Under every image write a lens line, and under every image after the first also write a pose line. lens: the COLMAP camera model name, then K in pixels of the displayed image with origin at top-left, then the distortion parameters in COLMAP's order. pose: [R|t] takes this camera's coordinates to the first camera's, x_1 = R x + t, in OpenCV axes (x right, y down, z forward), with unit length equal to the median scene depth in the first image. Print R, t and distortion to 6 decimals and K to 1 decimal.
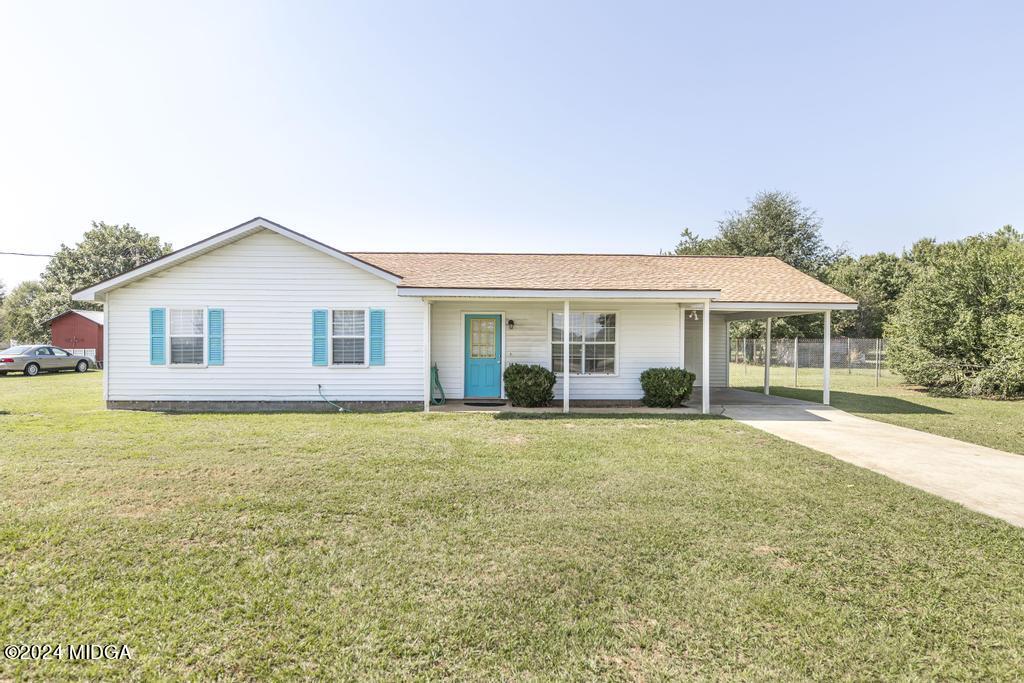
lens RADIAL K [[570.6, 0, 512.0], [0, 570.6, 341.5], [0, 0, 1]] dist [-0.000227, 0.000111]
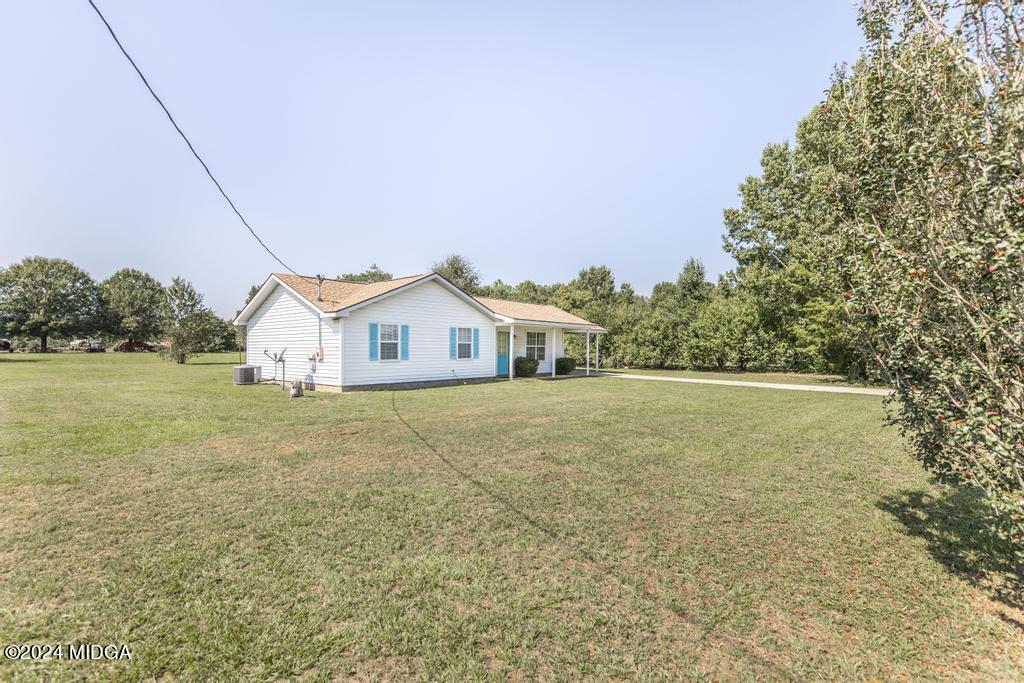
lens RADIAL K [[480.7, 0, 511.4], [0, 480.7, 344.6], [0, 0, 1]] dist [0.000151, -0.000198]
pose [[0.677905, 0.003220, 0.735142, -1.243166], [-0.006997, 0.999973, 0.002072, -0.006365], [-0.735116, -0.006548, 0.677910, -0.129086]]
